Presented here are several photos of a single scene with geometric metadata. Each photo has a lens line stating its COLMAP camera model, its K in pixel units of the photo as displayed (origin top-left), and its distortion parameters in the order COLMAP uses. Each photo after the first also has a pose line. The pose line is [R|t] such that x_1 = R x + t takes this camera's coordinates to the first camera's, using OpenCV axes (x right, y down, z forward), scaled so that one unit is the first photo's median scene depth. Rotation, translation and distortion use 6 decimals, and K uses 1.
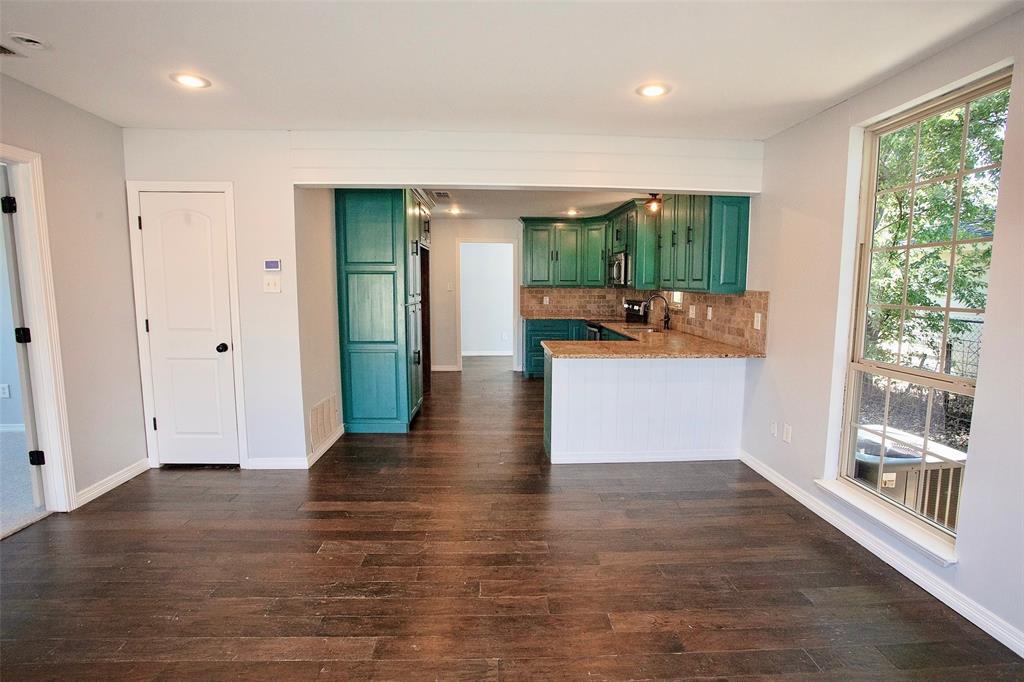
lens RADIAL K [[503.8, 0, 501.9], [0, 503.8, 342.5], [0, 0, 1]] dist [-0.047387, 0.016036]
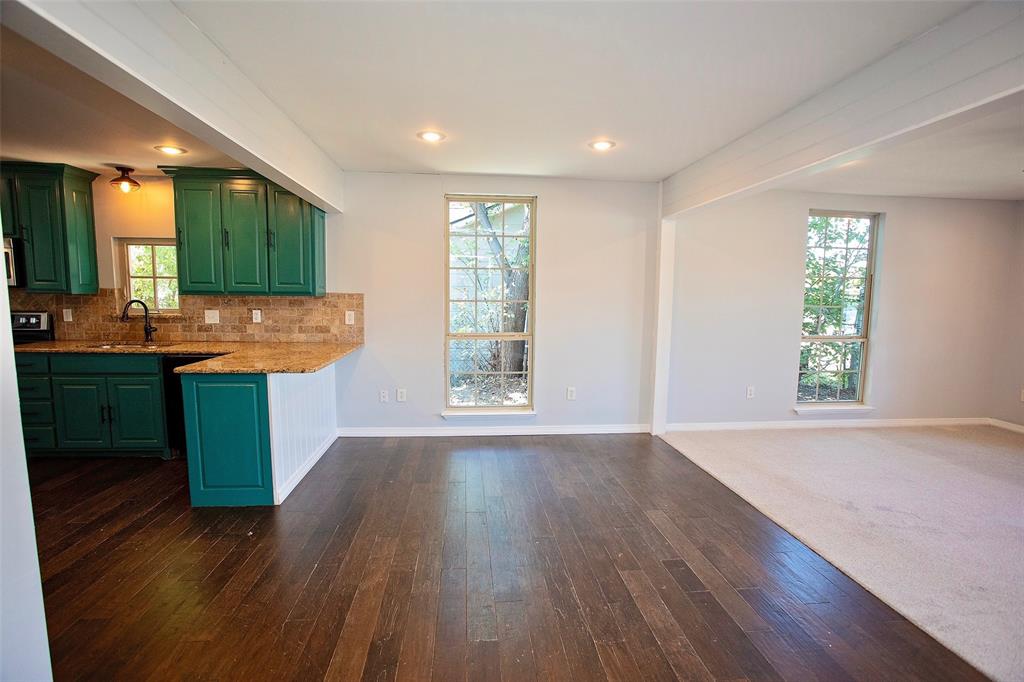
lens RADIAL K [[503.8, 0, 516.1], [0, 503.8, 345.0], [0, 0, 1]] dist [-0.047387, 0.016036]
pose [[-0.065703, -0.113700, 0.991340, -0.451931], [0.103147, 0.987391, 0.120083, -0.049913], [-0.992494, 0.110143, -0.053147, 0.398534]]
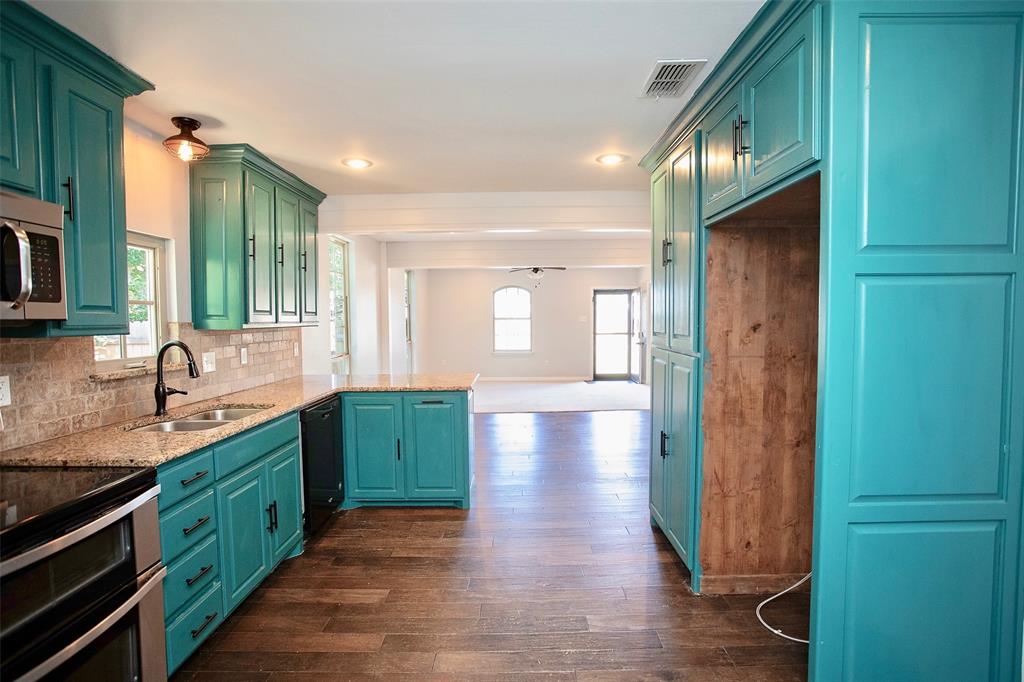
lens RADIAL K [[503.8, 0, 512.3], [0, 503.8, 338.6], [0, 0, 1]] dist [-0.047387, 0.016036]
pose [[-0.998892, -0.000462, 0.047054, -0.023366], [0.007171, 0.986778, 0.161921, -0.148267], [-0.046507, 0.162079, -0.985681, 1.251413]]
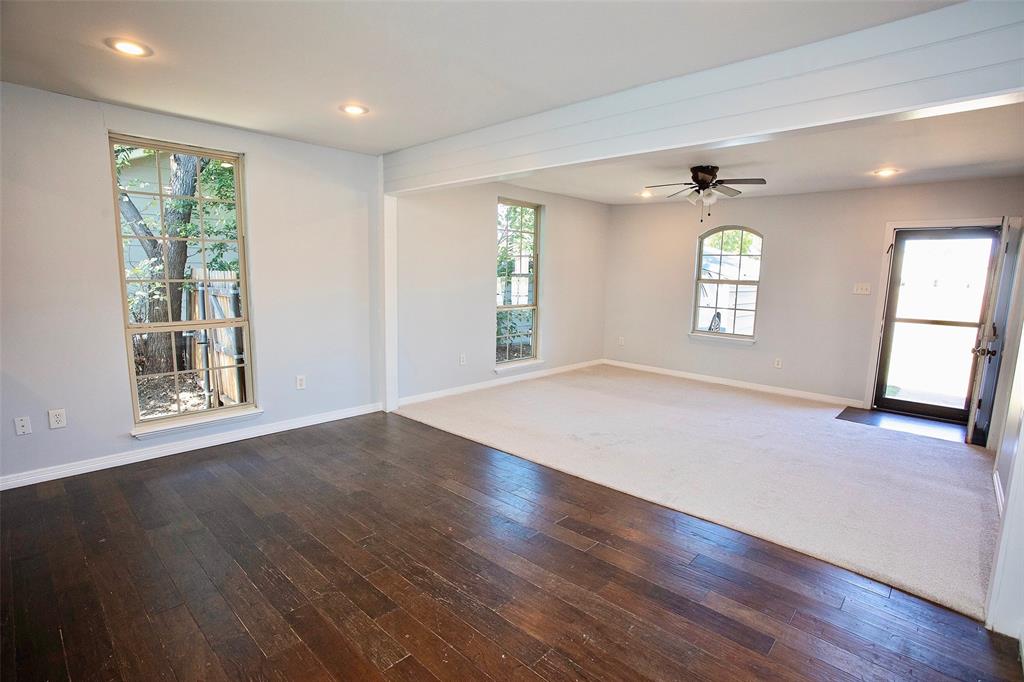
lens RADIAL K [[503.8, 0, 520.1], [0, 503.8, 345.5], [0, 0, 1]] dist [-0.047387, 0.016036]
pose [[-0.708827, -0.124590, 0.694292, -0.383089], [0.056225, 0.971167, 0.231677, -0.067104], [-0.703138, 0.203256, -0.681384, 0.531896]]
